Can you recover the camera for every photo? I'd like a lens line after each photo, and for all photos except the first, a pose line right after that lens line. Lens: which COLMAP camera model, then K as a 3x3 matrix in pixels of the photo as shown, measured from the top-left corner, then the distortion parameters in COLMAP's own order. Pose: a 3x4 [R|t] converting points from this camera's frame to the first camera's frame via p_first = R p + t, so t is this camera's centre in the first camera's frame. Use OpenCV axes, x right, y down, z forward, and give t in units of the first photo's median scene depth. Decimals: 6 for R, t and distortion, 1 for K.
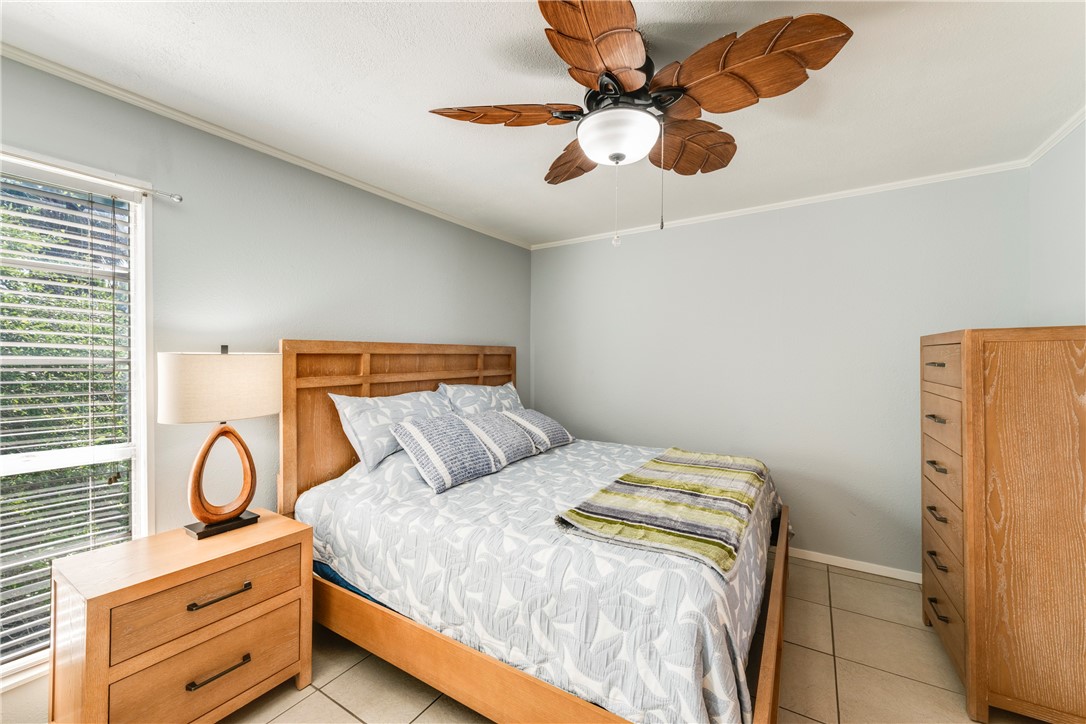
lens RADIAL K [[427.2, 0, 539.6], [0, 427.2, 357.2], [0, 0, 1]] dist [0.003083, -0.000660]
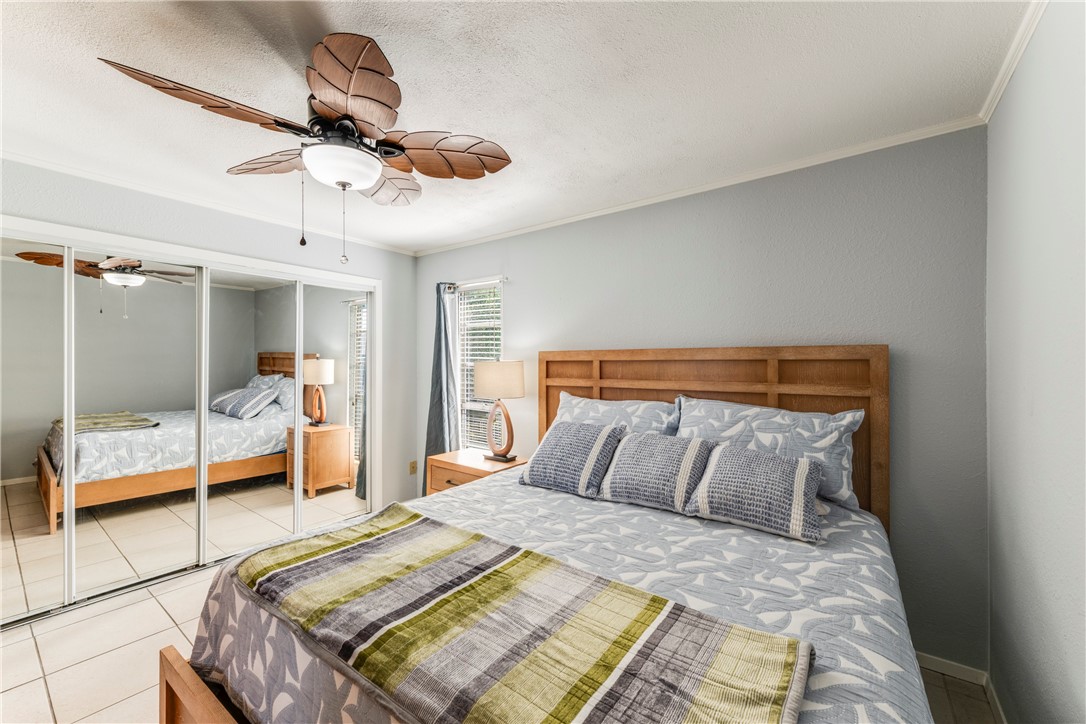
lens RADIAL K [[427.2, 0, 540.4], [0, 427.2, 361.6], [0, 0, 1]] dist [0.003083, -0.000660]
pose [[-0.081437, 0.006361, -0.996658, 0.724859], [0.004747, 0.999971, 0.005994, -0.012563], [0.996667, -0.004243, -0.081465, 0.920176]]
